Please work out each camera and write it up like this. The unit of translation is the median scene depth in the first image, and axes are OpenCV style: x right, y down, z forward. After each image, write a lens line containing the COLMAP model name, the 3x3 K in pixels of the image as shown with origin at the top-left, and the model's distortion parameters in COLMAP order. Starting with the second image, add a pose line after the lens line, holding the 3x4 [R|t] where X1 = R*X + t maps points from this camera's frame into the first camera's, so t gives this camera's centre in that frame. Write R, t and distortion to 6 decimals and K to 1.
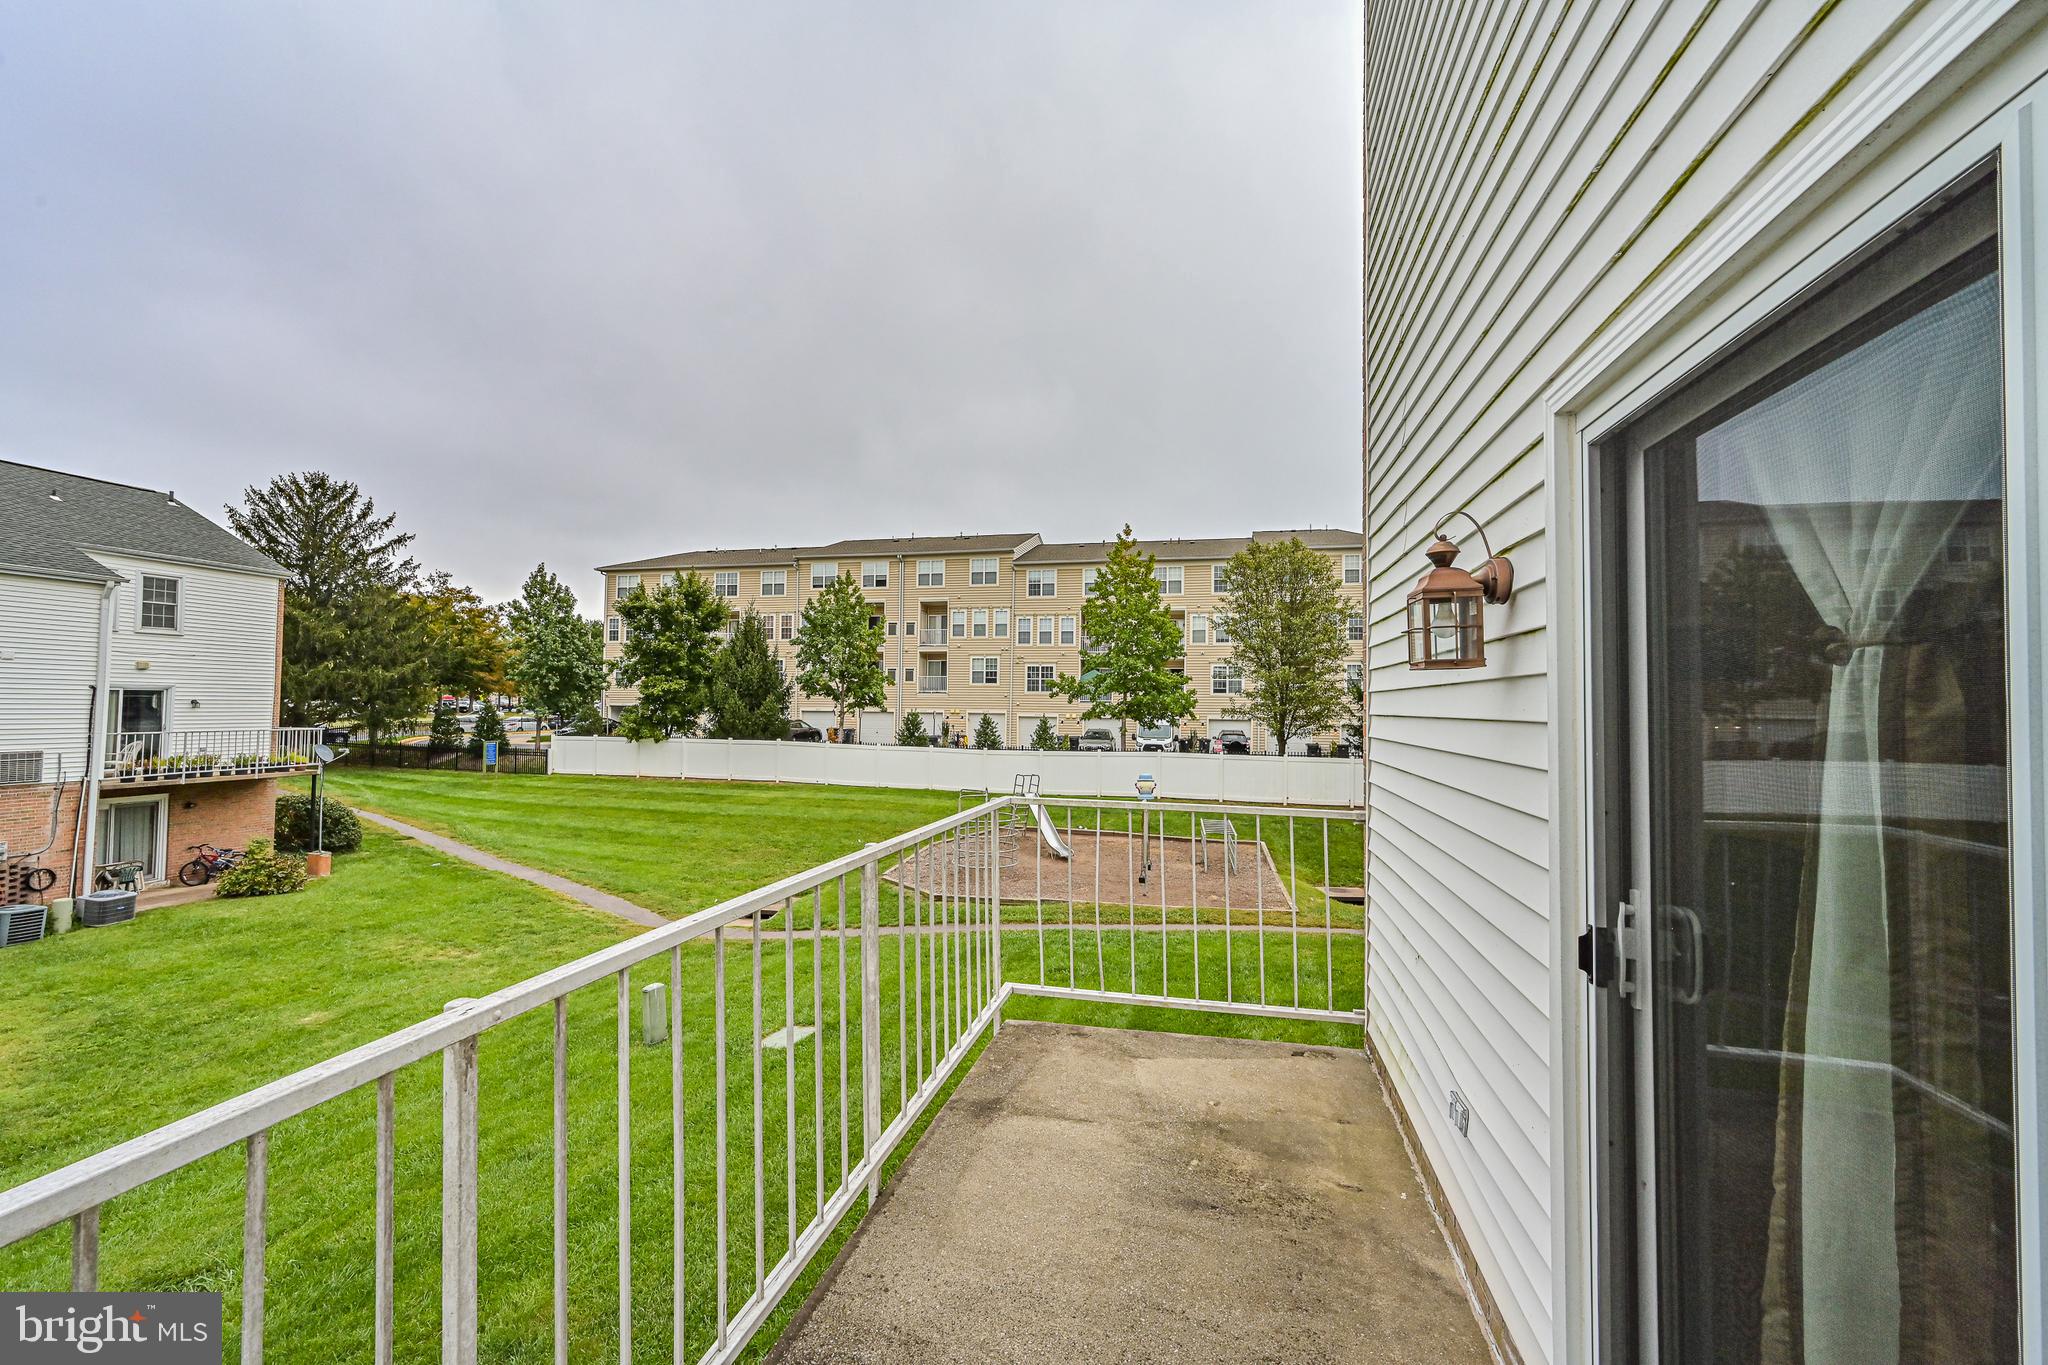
lens RADIAL K [[794.0, 0, 1024.8], [0, 794.0, 688.5], [0, 0, 1]] dist [-0.000062, 0.000105]
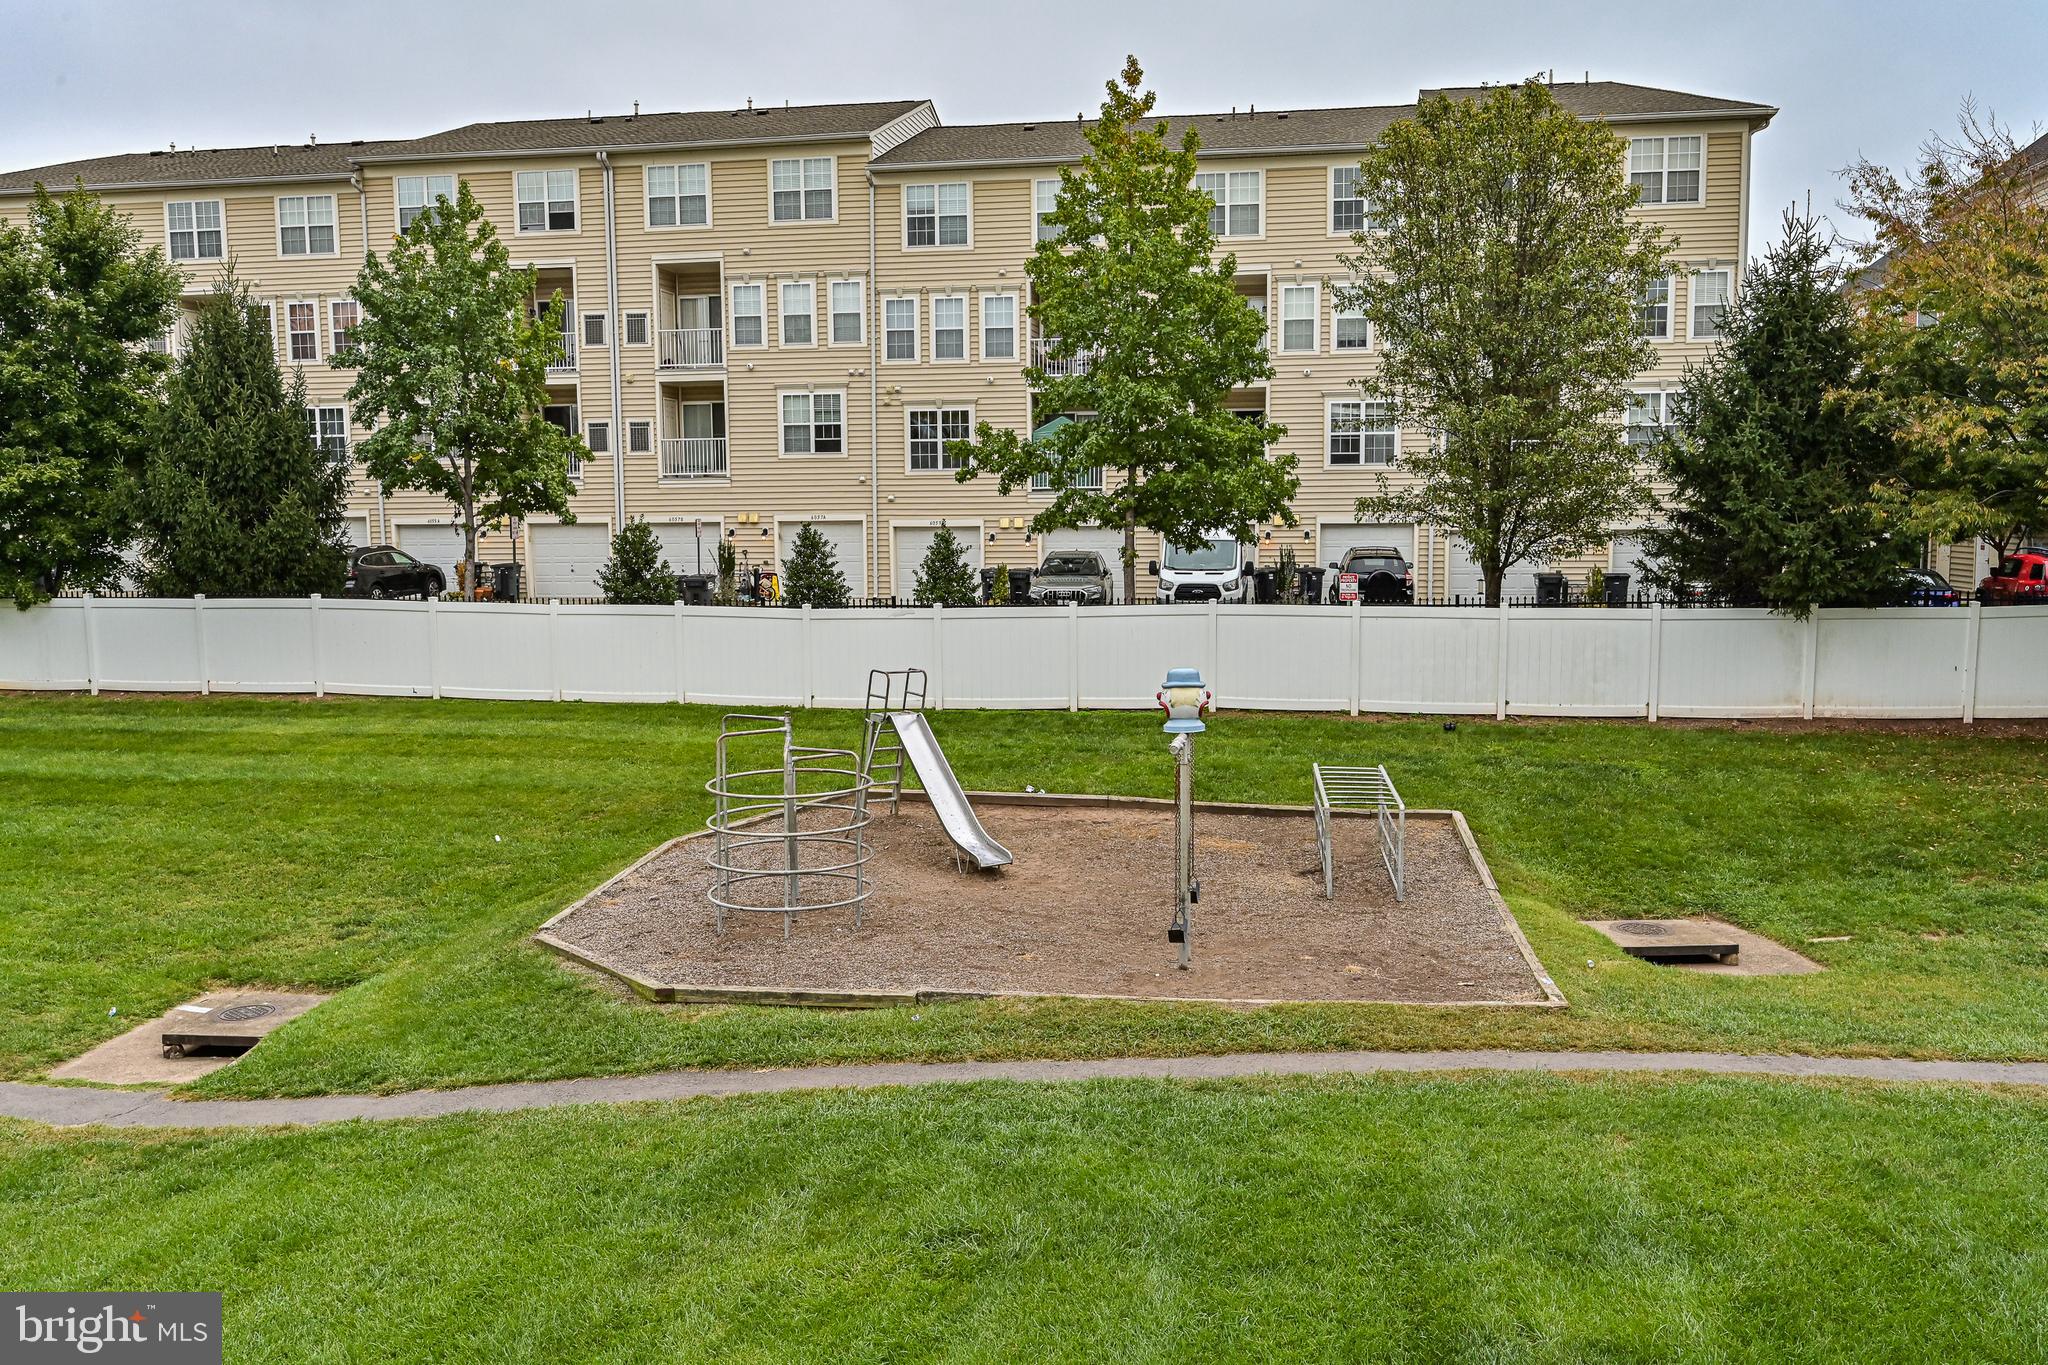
lens RADIAL K [[1619.4, 0, 1036.3], [0, 1619.4, 682.0], [0, 0, 1]] dist [-0.009183, -0.002452]
pose [[0.997687, -0.028193, 0.061847, 0.016627], [0.019789, 0.990983, 0.132516, 0.003609], [-0.065025, -0.130985, 0.989249, 0.118614]]
